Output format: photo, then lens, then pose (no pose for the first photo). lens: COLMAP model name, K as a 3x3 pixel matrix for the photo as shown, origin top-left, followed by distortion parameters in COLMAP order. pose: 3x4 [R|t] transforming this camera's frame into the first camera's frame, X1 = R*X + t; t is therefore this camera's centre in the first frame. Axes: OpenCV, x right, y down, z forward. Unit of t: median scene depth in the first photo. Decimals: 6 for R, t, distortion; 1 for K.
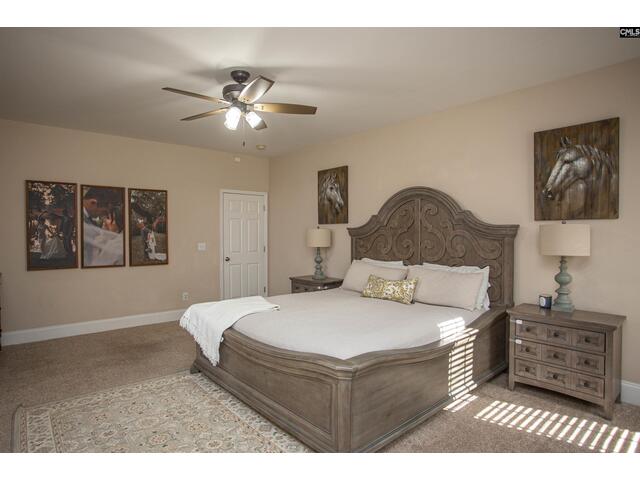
lens RADIAL K [[369.8, 0, 320.0], [0, 369.8, 240.0], [0, 0, 1]] dist [0.003651, 0.000281]
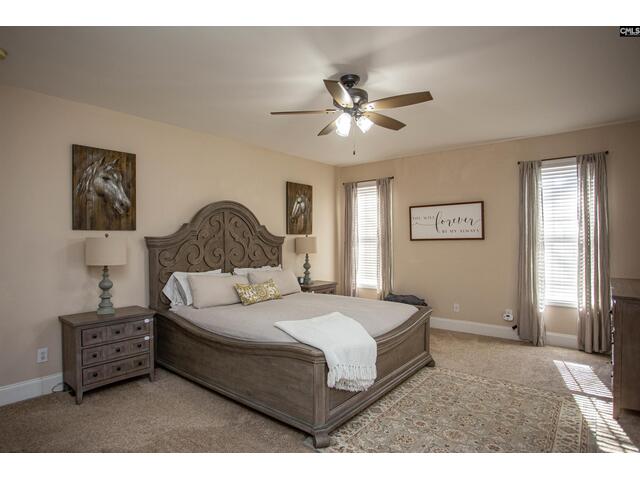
lens RADIAL K [[330.1, 0, 320.0], [0, 330.1, 240.0], [0, 0, 1]] dist [-0.081133, 0.031642]
pose [[-0.120707, 0.008356, 0.992653, -0.624978], [0.035362, 0.999366, -0.004112, -0.010037], [-0.992058, 0.034606, -0.120926, 0.711117]]
